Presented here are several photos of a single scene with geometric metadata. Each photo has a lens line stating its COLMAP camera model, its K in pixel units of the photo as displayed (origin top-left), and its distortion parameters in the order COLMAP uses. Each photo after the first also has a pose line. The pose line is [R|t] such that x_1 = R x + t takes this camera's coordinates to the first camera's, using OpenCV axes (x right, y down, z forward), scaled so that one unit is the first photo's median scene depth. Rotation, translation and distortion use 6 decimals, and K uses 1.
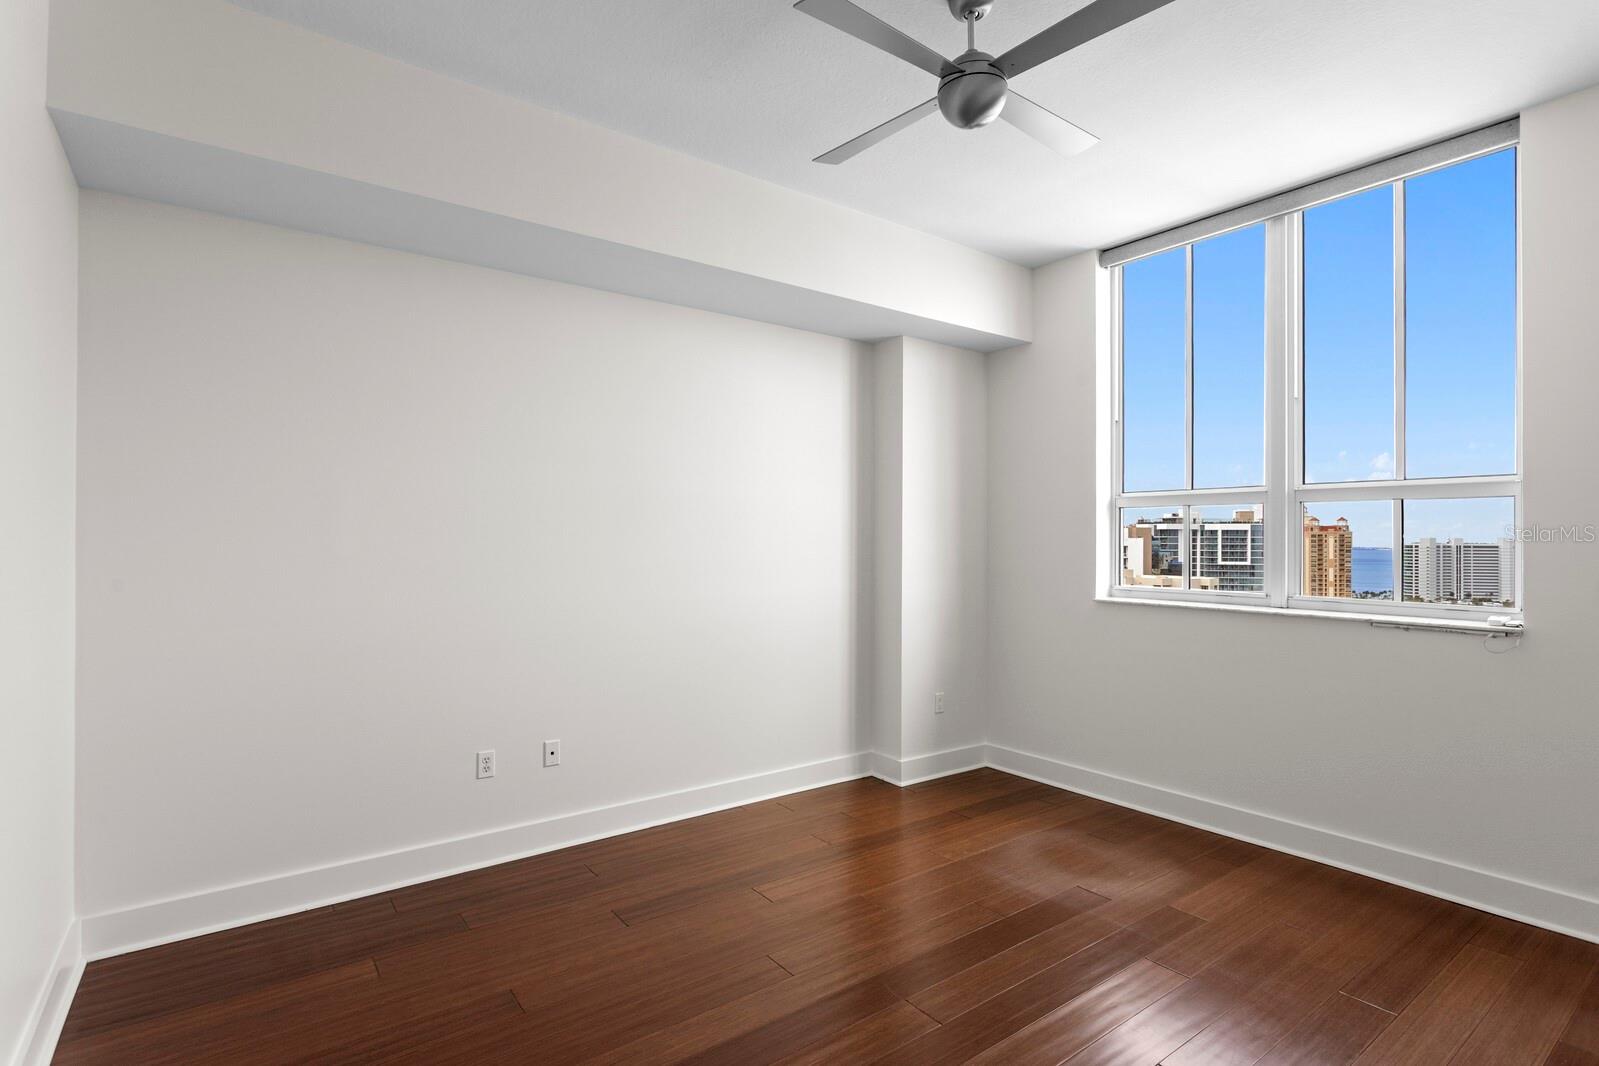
lens RADIAL K [[787.4, 0, 798.6], [0, 787.4, 531.5], [0, 0, 1]] dist [-0.001942, 0.000433]
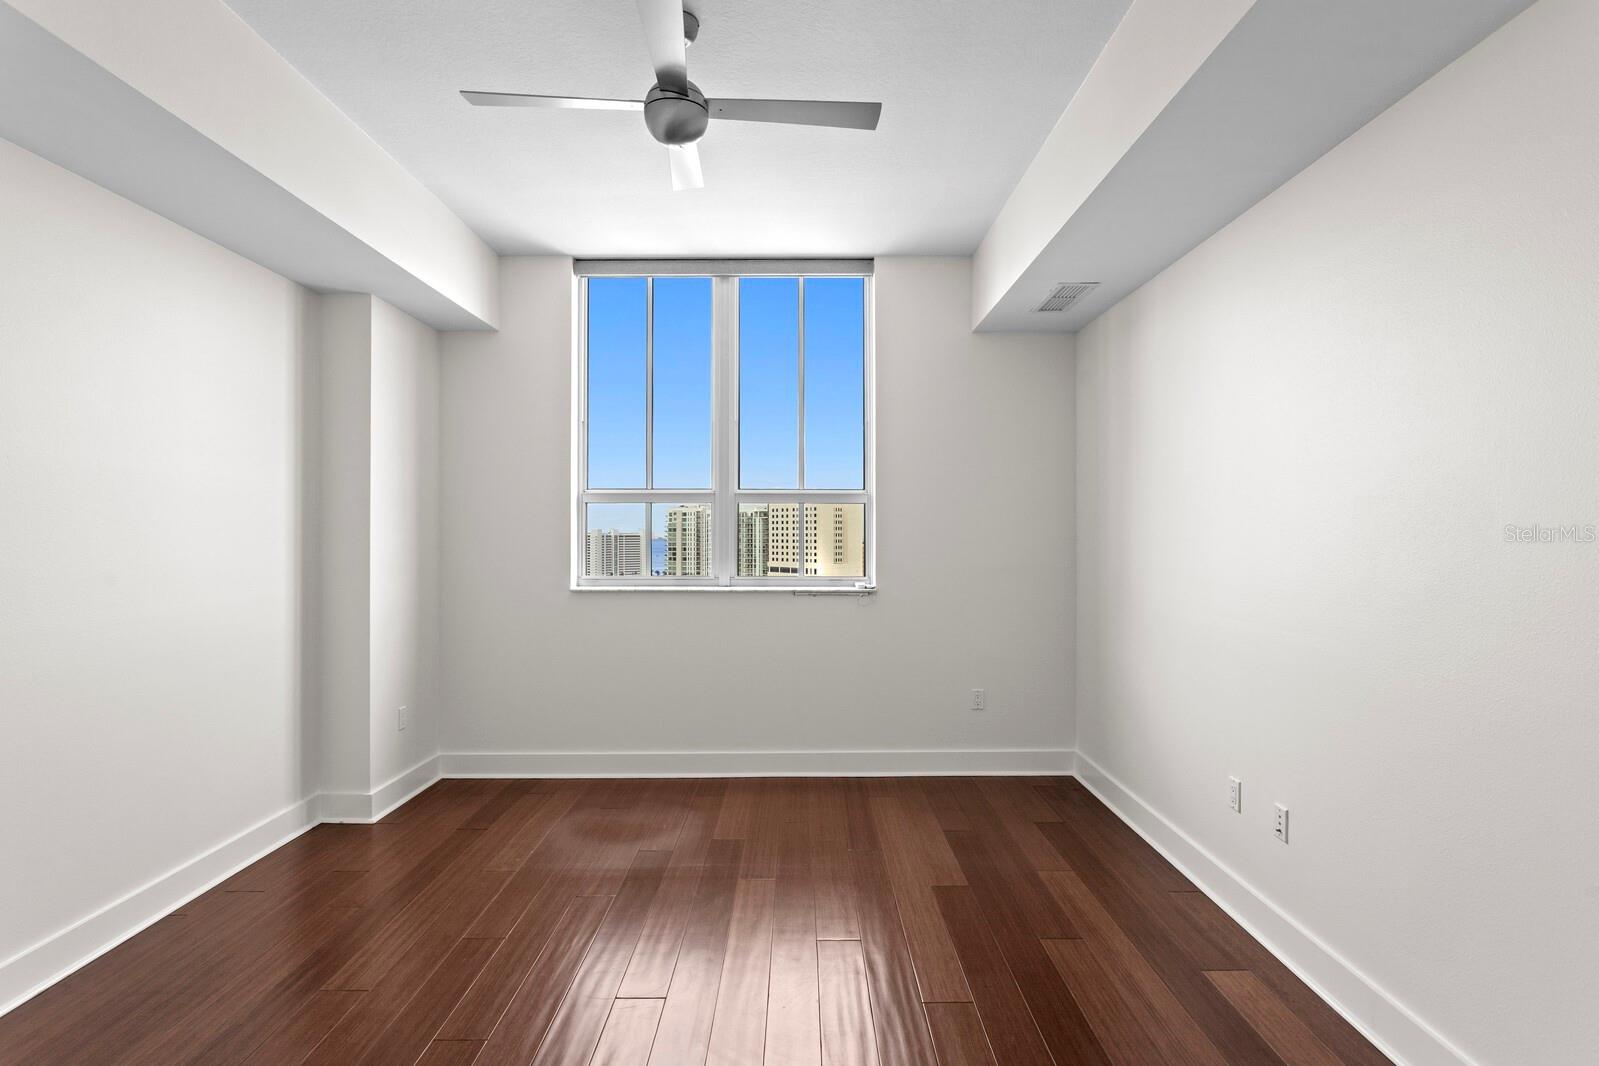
lens RADIAL K [[799.3, 0, 799.2], [0, 799.3, 524.7], [0, 0, 1]] dist [-0.006179, 0.001479]
pose [[0.598681, 0.004273, 0.800976, -0.343179], [-0.006091, 0.999981, -0.000782, -0.001706], [-0.800964, -0.004410, 0.598696, 0.136496]]
